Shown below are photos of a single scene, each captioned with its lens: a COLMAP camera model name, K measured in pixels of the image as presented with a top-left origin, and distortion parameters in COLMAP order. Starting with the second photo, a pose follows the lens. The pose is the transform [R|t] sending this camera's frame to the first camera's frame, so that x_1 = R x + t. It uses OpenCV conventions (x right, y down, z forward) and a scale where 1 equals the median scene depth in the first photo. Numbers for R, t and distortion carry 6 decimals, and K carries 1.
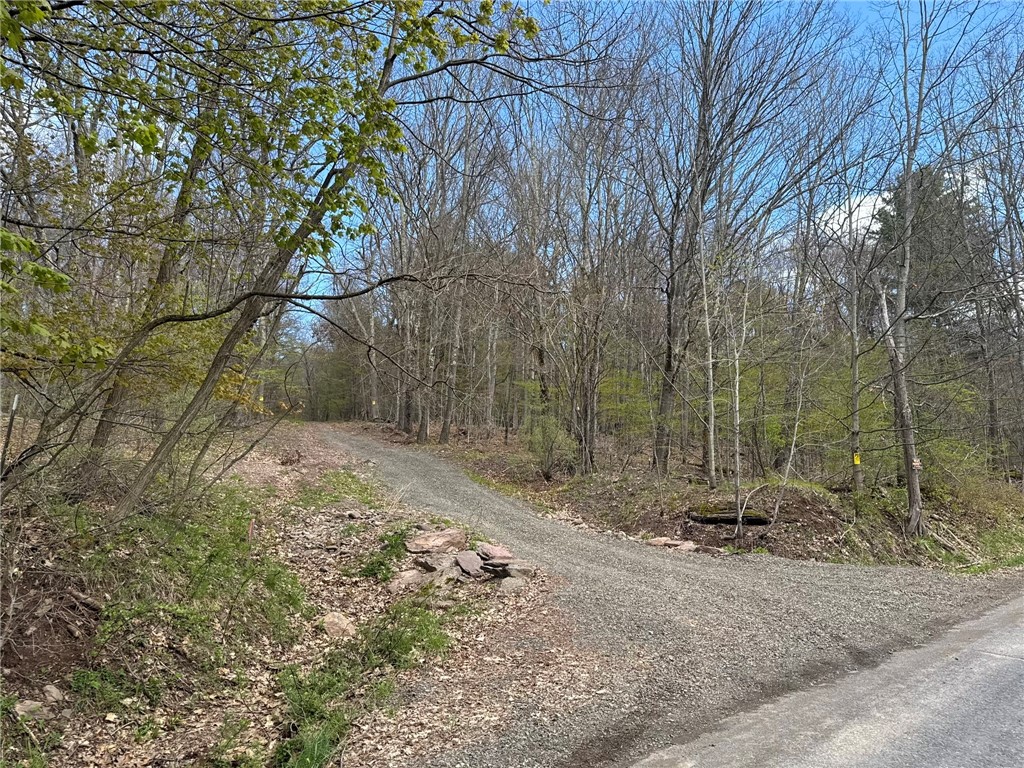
lens RADIAL K [[711.5, 0, 513.3], [0, 711.5, 386.6], [0, 0, 1]] dist [0.039081, -0.047838]
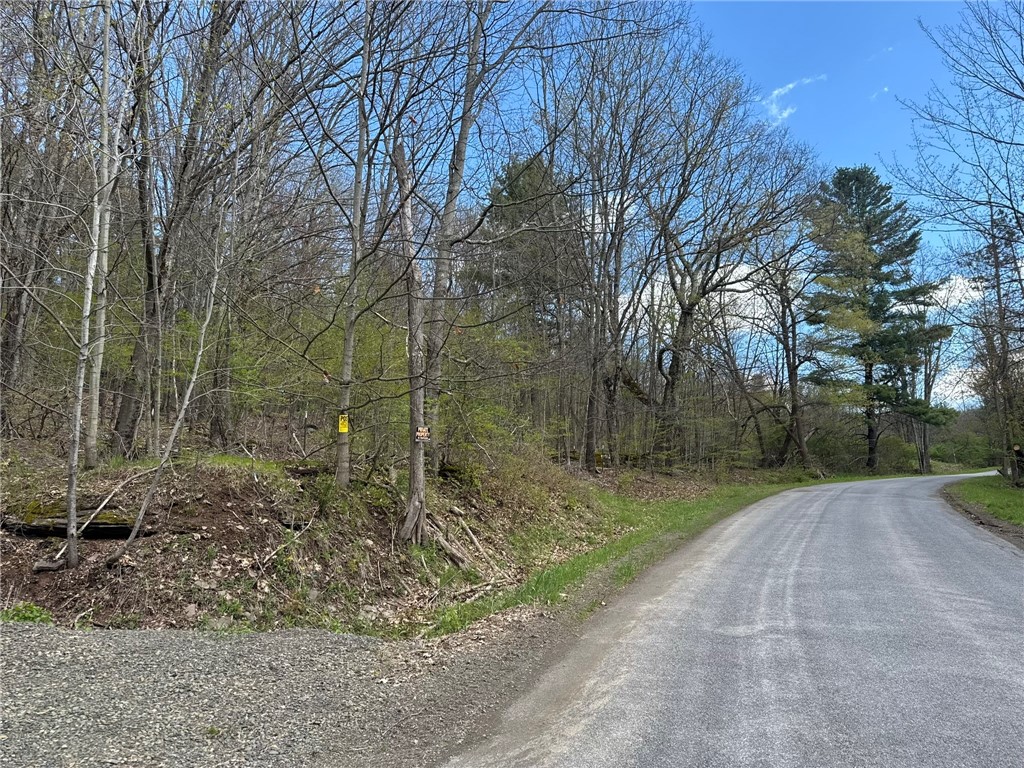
lens RADIAL K [[711.5, 0, 510.0], [0, 711.5, 385.9], [0, 0, 1]] dist [0.039081, -0.047838]
pose [[0.880752, 0.066208, 0.468928, 0.338198], [-0.080153, 0.996734, 0.009816, 0.053222], [-0.466746, -0.046232, 0.883182, 0.405522]]
